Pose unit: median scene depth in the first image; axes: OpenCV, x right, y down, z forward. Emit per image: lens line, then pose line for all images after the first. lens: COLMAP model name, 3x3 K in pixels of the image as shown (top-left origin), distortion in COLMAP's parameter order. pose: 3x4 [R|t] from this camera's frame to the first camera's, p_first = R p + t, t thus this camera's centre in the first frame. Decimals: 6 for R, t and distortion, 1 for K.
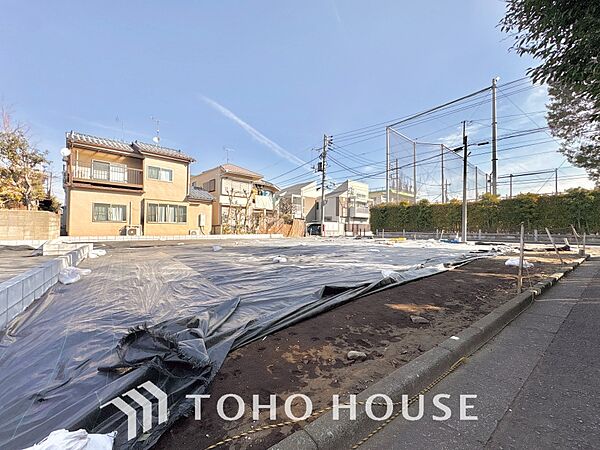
lens RADIAL K [[238.1, 0, 299.7], [0, 238.1, 224.6], [0, 0, 1]] dist [0.002433, -0.000771]
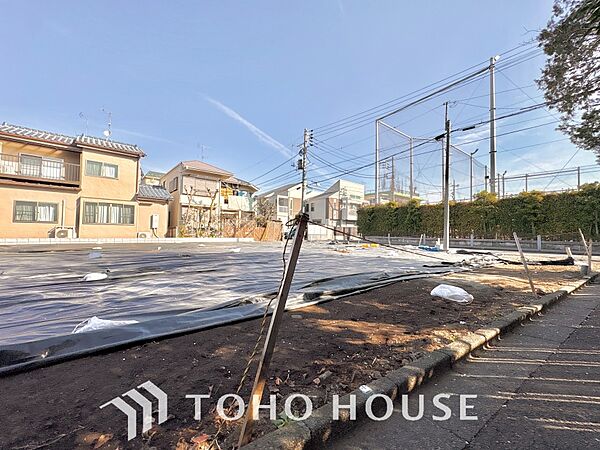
lens RADIAL K [[238.1, 0, 299.7], [0, 238.1, 225.2], [0, 0, 1]] dist [0.002433, -0.000771]
pose [[0.998610, 0.006493, -0.052306, 0.203030], [-0.007111, 0.999907, -0.011642, 0.002488], [0.052226, 0.011998, 0.998563, 0.139406]]
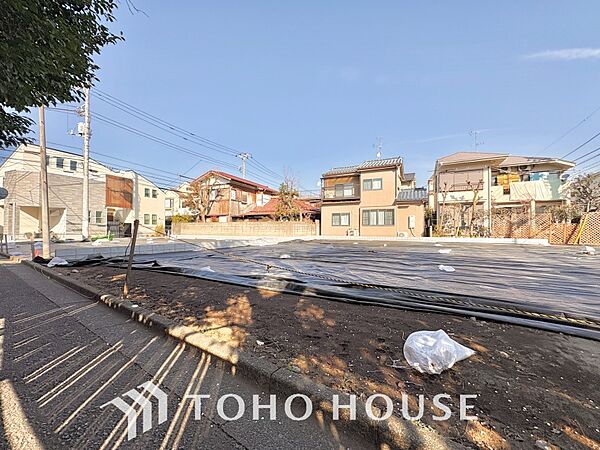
lens RADIAL K [[238.1, 0, 300.8], [0, 238.1, 225.7], [0, 0, 1]] dist [0.002433, -0.000771]
pose [[0.332036, -0.022190, -0.943006, 0.397921], [0.018597, 0.999683, -0.016976, 0.006286], [0.943083, -0.011901, 0.332344, 0.264496]]
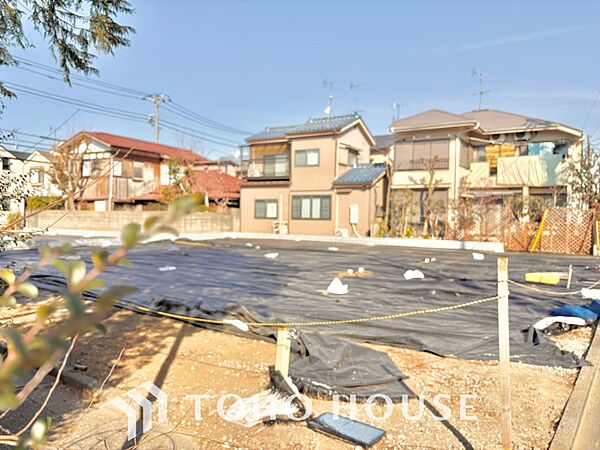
lens RADIAL K [[458.2, 0, 301.1], [0, 458.2, 226.6], [0, 0, 1]] dist [0.040274, -0.035253]
pose [[0.276921, 0.017980, -0.960724, 0.860847], [0.006588, 0.999766, 0.020610, -0.013468], [0.960870, -0.012037, 0.276738, 0.546354]]
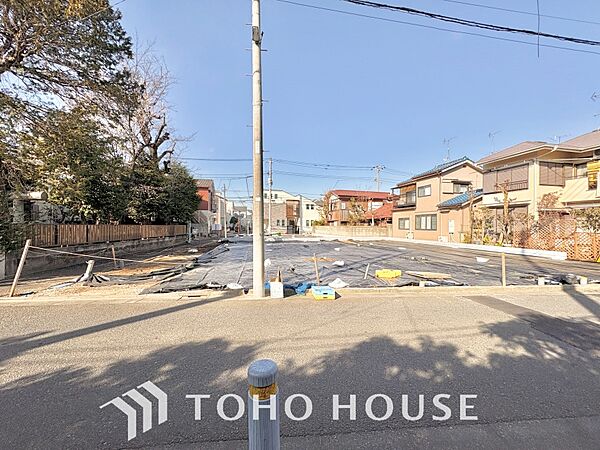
lens RADIAL K [[238.1, 0, 301.3], [0, 238.1, 224.5], [0, 0, 1]] dist [0.002433, -0.000771]
pose [[-0.504066, -0.016127, -0.863515, 0.814773], [0.006529, 0.999726, -0.022483, -0.010762], [0.863641, -0.016971, -0.503822, 1.050560]]
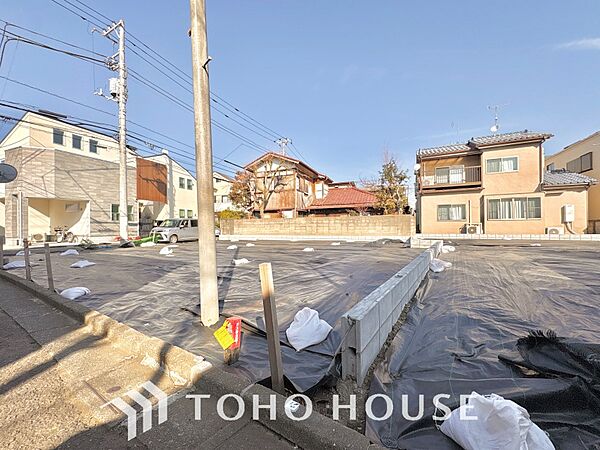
lens RADIAL K [[238.1, 0, 300.8], [0, 238.1, 226.3], [0, 0, 1]] dist [0.002433, -0.000771]
pose [[0.348799, -0.015342, -0.937072, -0.013600], [0.030149, 0.999532, -0.005143, -0.001215], [0.936712, -0.026458, 0.349099, -0.021433]]
